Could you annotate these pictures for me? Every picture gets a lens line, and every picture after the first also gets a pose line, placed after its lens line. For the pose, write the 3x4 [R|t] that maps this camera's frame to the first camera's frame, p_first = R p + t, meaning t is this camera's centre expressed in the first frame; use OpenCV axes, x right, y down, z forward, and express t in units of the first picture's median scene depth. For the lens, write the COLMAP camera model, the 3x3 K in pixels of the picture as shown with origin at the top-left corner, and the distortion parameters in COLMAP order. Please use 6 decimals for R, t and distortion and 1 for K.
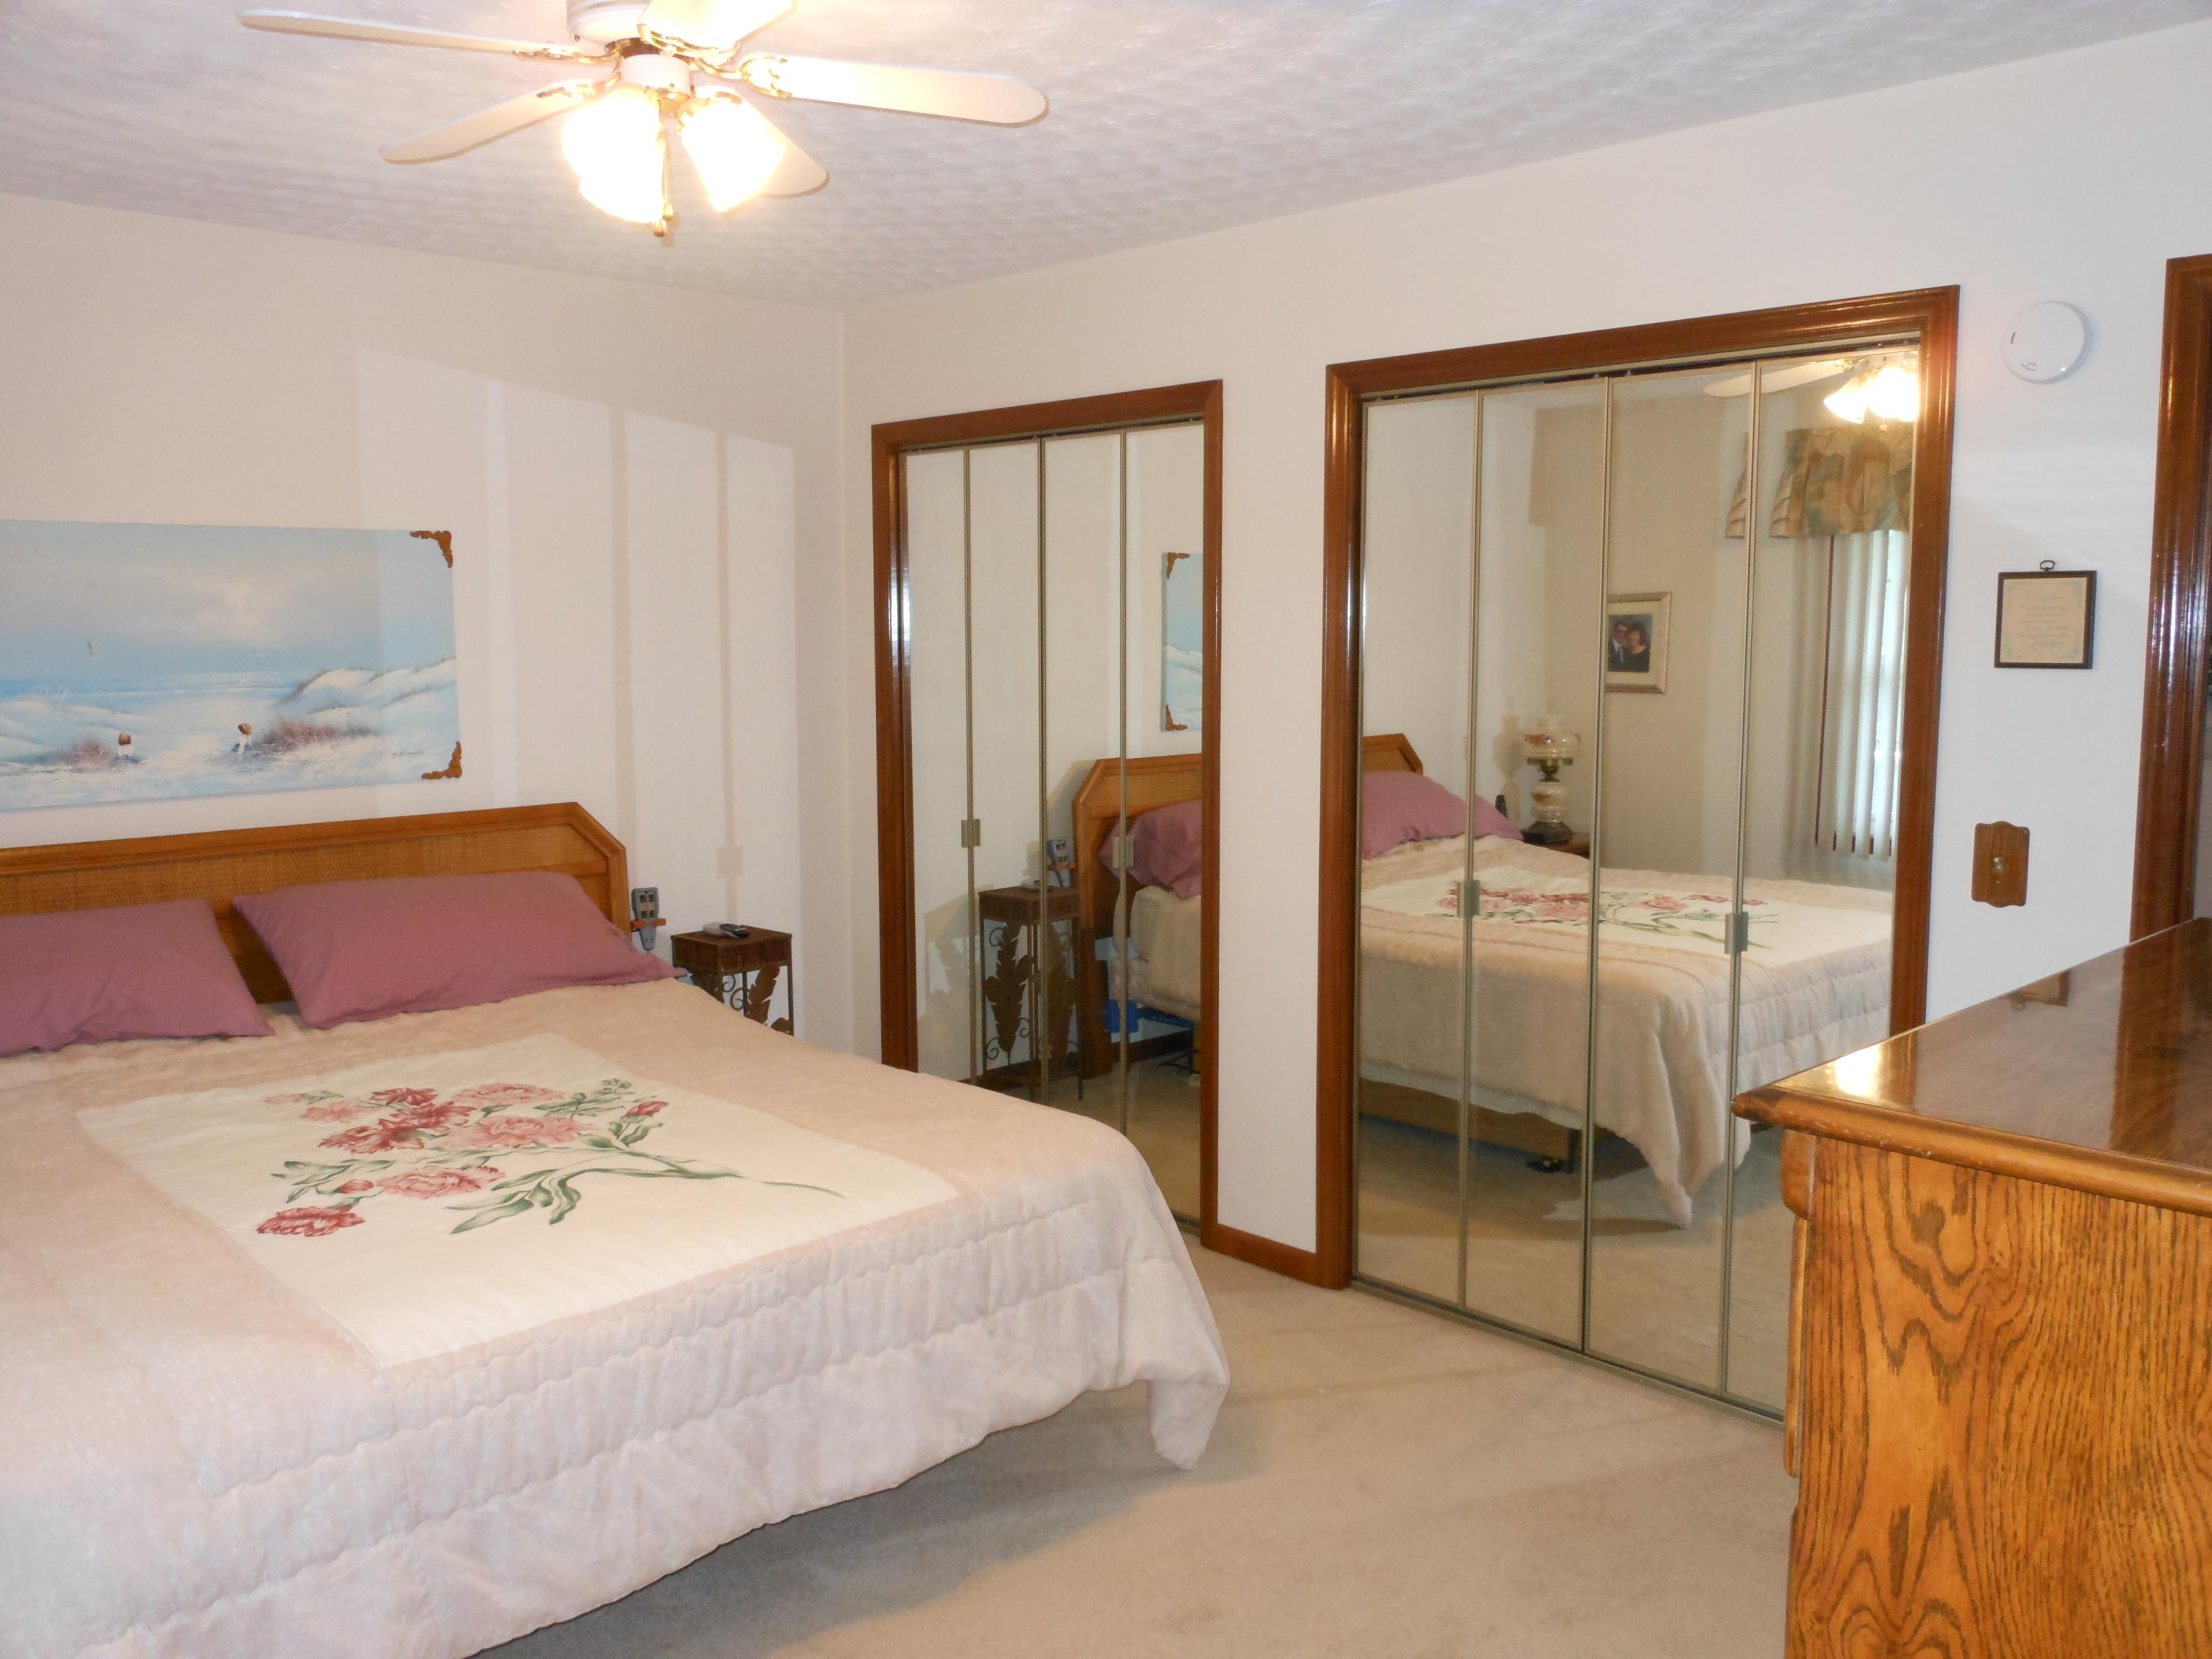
lens RADIAL K [[1803.9, 0, 1106.0], [0, 1803.9, 829.5], [0, 0, 1]] dist [-0.030002, 0.062860]
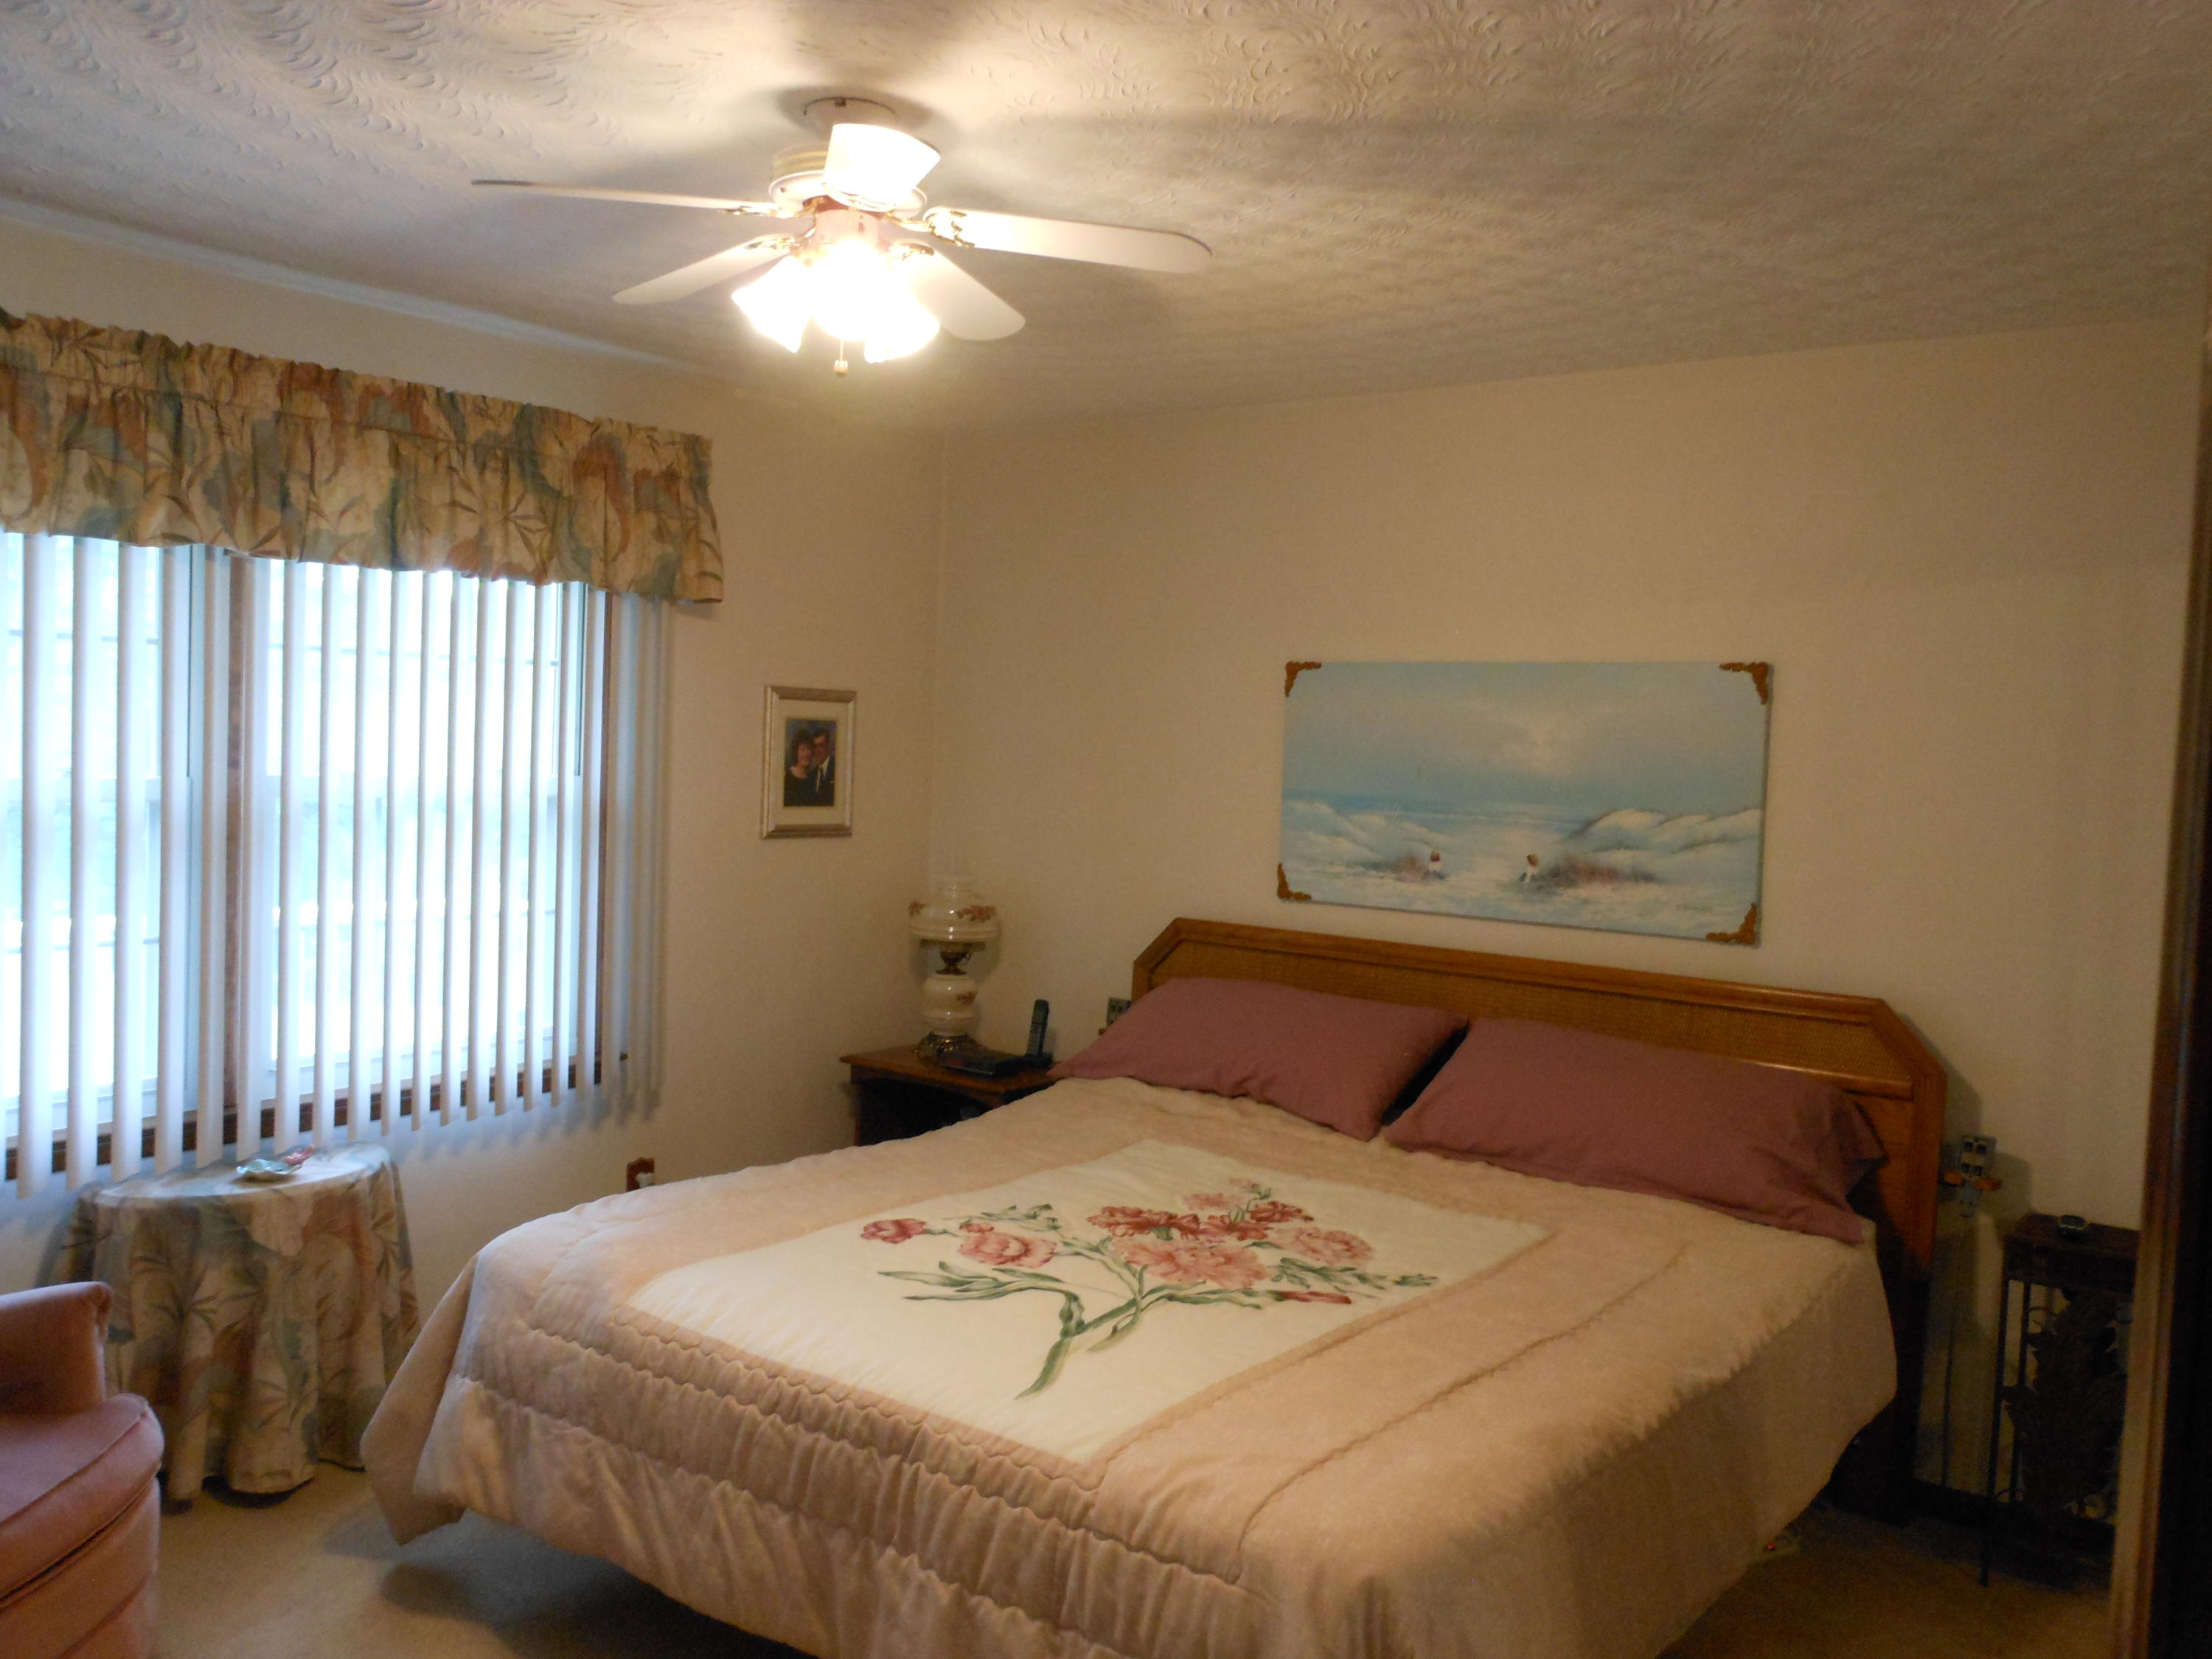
lens RADIAL K [[1803.9, 0, 1106.0], [0, 1803.9, 829.5], [0, 0, 1]] dist [-0.030002, 0.062860]
pose [[0.141099, 0.063026, -0.987987, 0.513990], [-0.158061, 0.986604, 0.040364, -0.079309], [0.977296, 0.150467, 0.149171, 0.638550]]
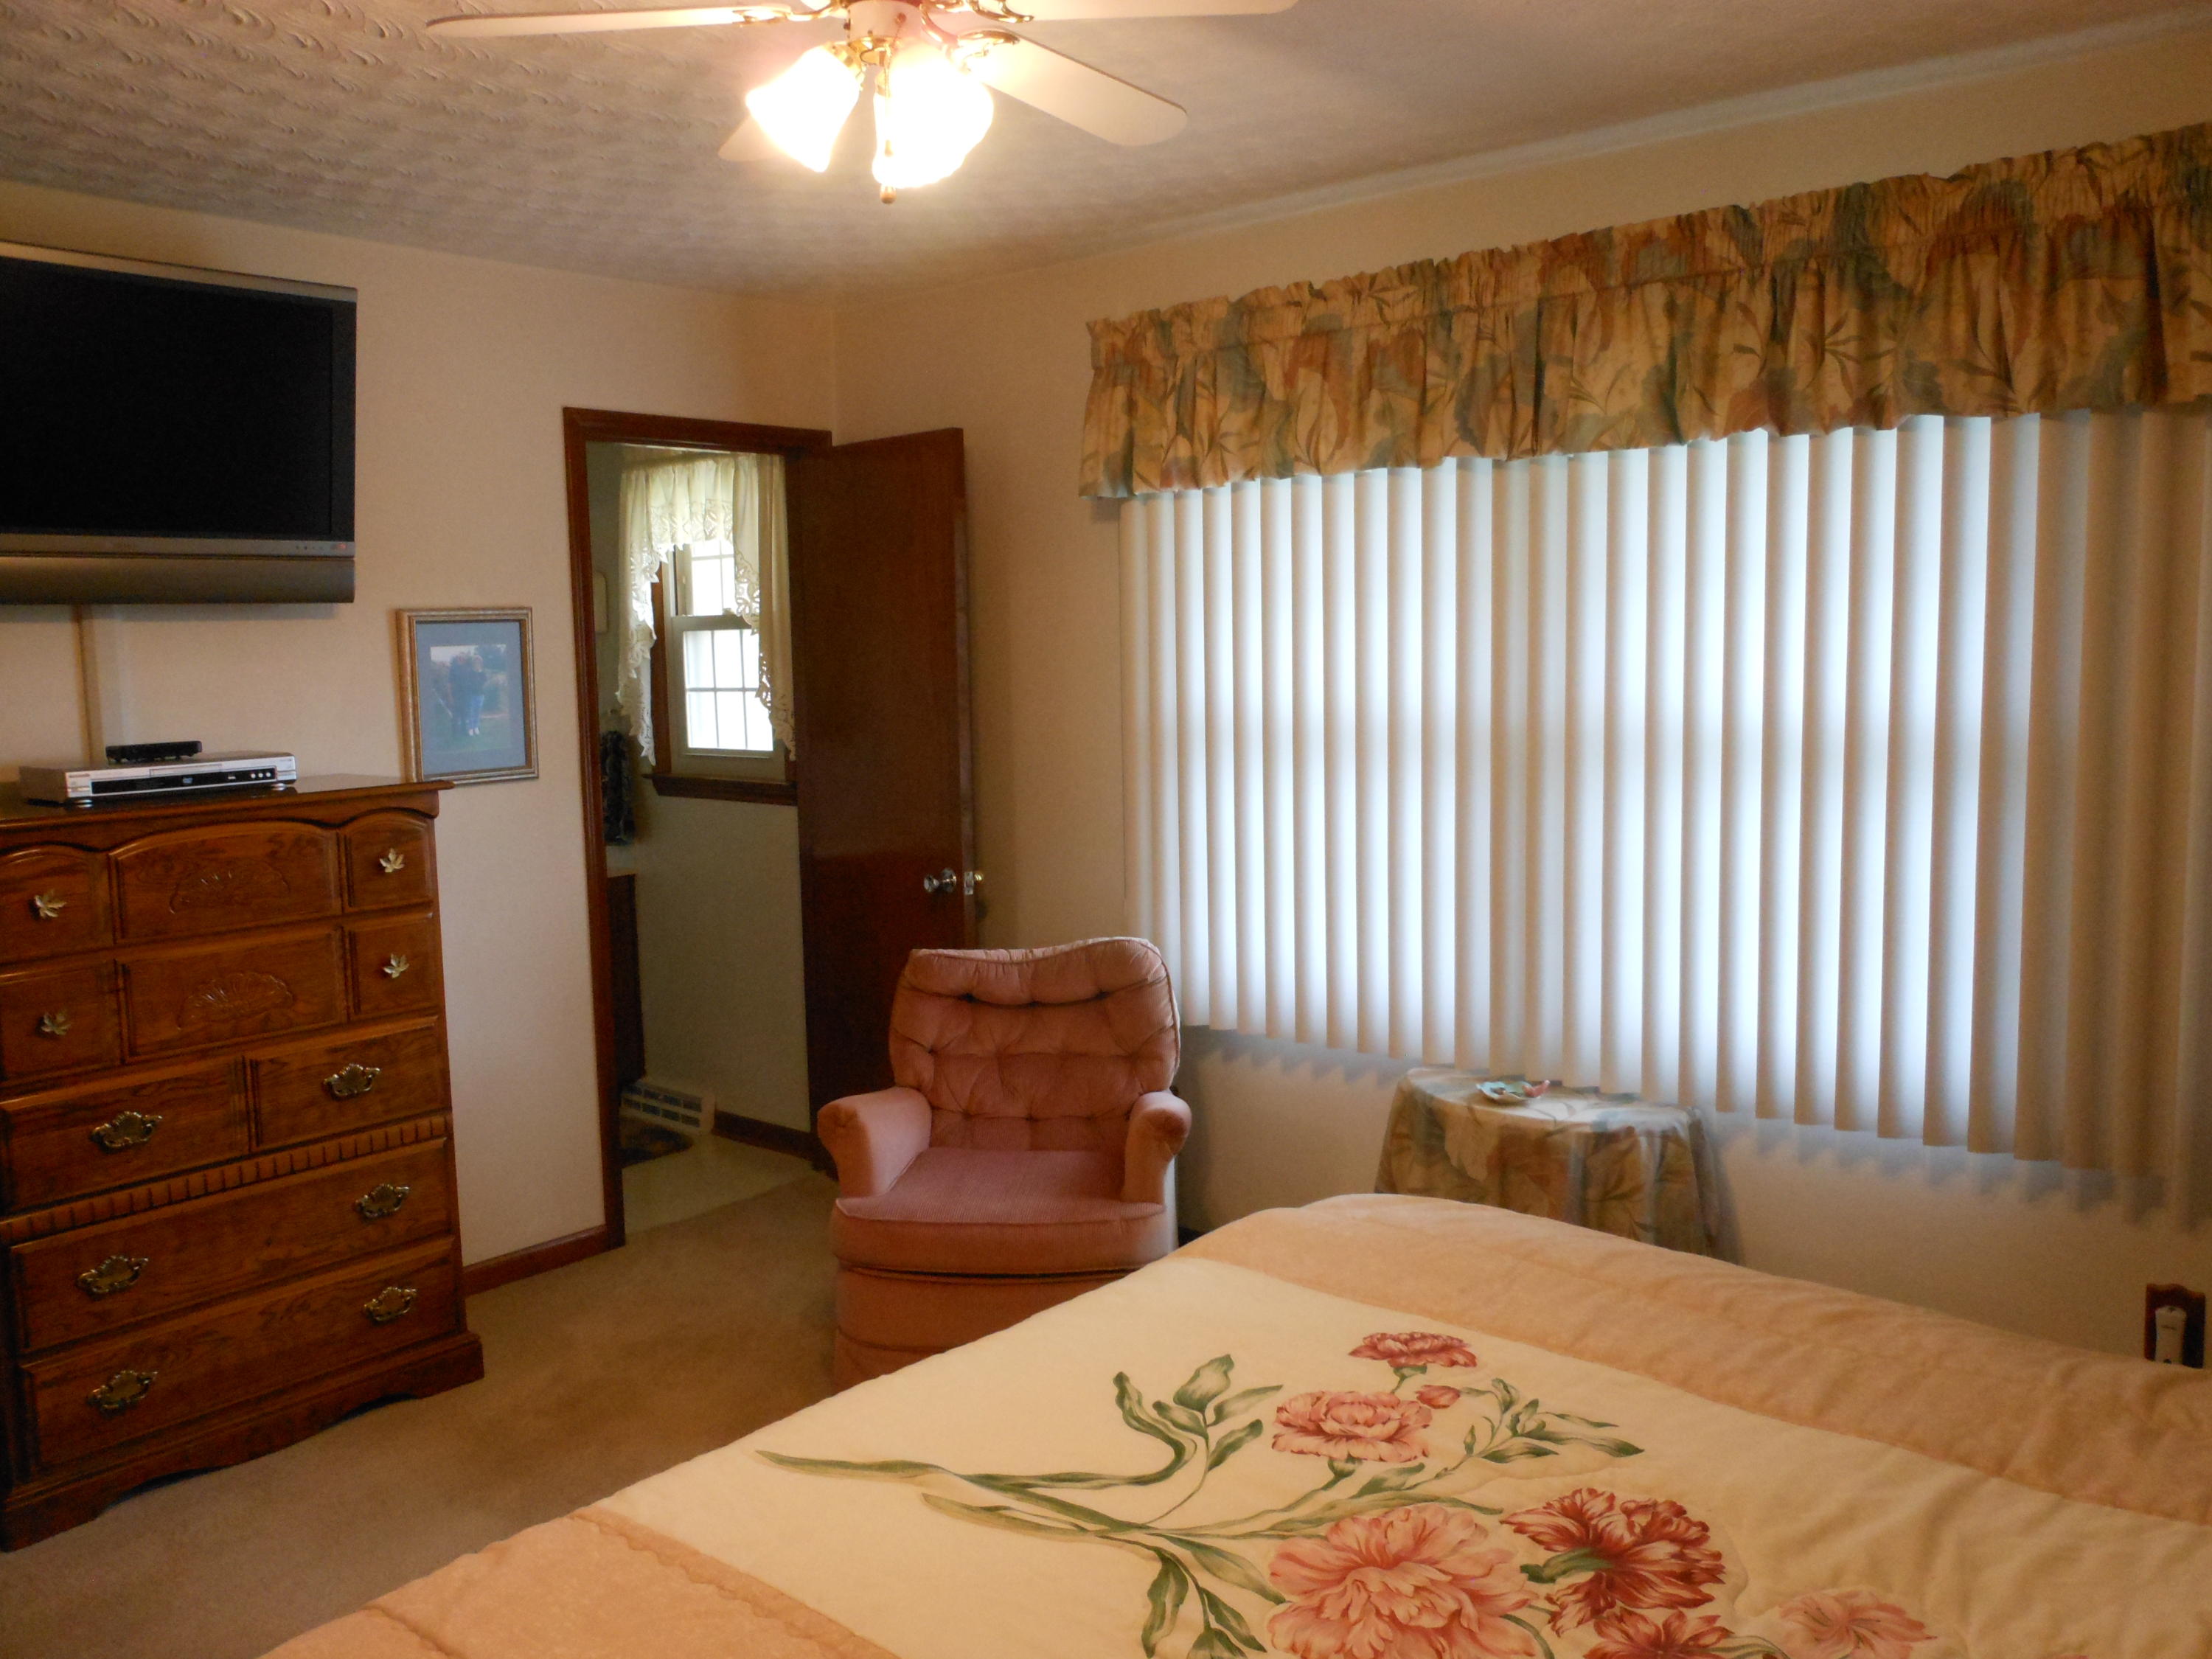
lens RADIAL K [[1789.5, 0, 1089.9], [0, 1789.5, 820.1], [0, 0, 1]] dist [-0.010787, -0.008159]
pose [[-0.996725, 0.033911, -0.073411, -0.170329], [0.016376, 0.973657, 0.227431, -0.140064], [0.079189, 0.225484, -0.971023, 1.195211]]
